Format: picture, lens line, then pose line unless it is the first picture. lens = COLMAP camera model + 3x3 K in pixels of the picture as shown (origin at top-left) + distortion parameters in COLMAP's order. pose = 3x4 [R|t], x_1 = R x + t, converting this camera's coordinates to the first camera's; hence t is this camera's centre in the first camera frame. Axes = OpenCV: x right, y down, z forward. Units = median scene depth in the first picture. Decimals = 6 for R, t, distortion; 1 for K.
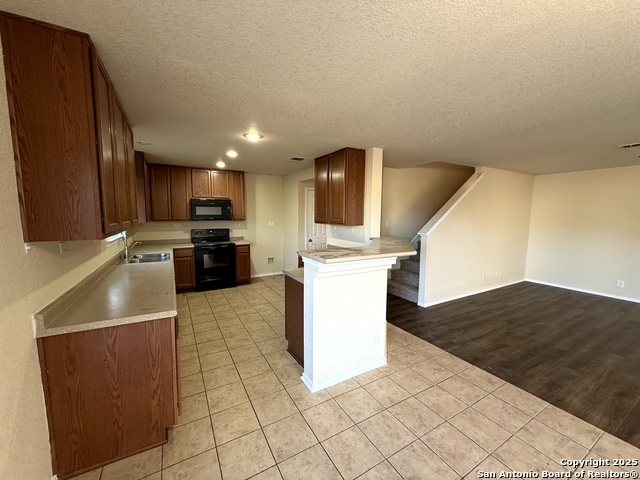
lens RADIAL K [[255.6, 0, 320.4], [0, 255.6, 239.0], [0, 0, 1]] dist [-0.002380, 0.000322]
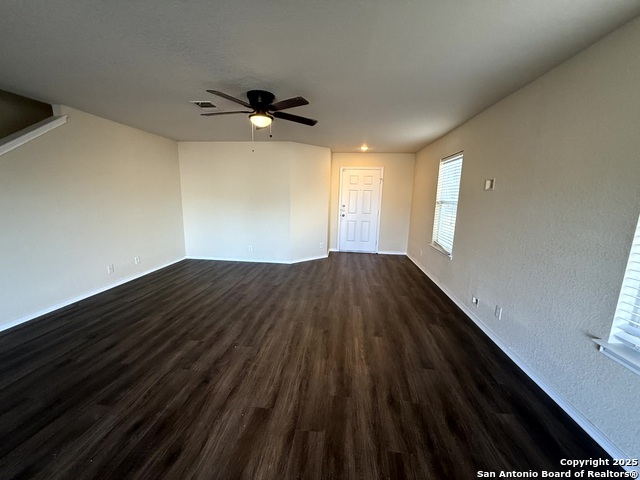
lens RADIAL K [[255.6, 0, 318.2], [0, 255.6, 236.6], [0, 0, 1]] dist [-0.002380, 0.000322]
pose [[0.593275, -0.131290, 0.794221, 0.575237], [0.072092, 0.991312, 0.110018, 0.028530], [-0.801765, -0.008013, 0.597586, 0.105946]]
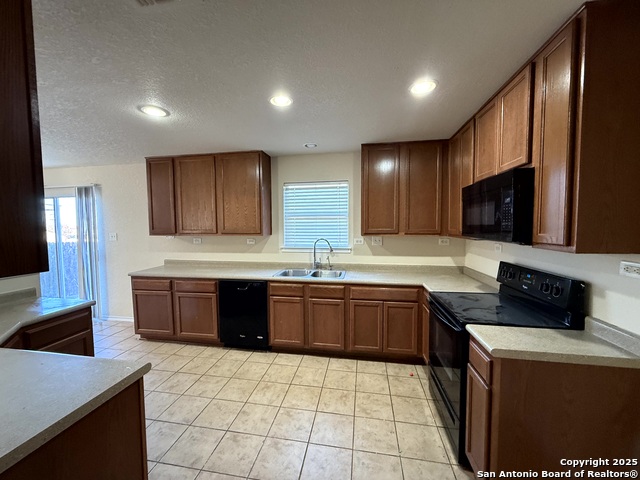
lens RADIAL K [[255.6, 0, 318.0], [0, 255.6, 242.2], [0, 0, 1]] dist [-0.002380, 0.000322]
pose [[-0.646523, 0.036444, -0.762023, -0.011142], [-0.080664, 0.989994, 0.115785, -0.135868], [0.758618, 0.136325, -0.637114, 1.552875]]
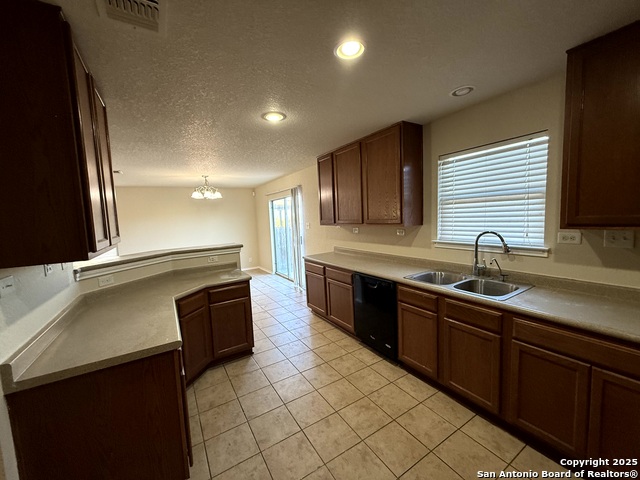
lens RADIAL K [[255.6, 0, 316.1], [0, 255.6, 239.7], [0, 0, 1]] dist [-0.002380, 0.000322]
pose [[-0.999480, 0.029646, -0.012709, -0.311224], [0.026702, 0.981499, 0.189594, -0.148951], [0.018094, 0.189156, -0.981780, 1.562531]]
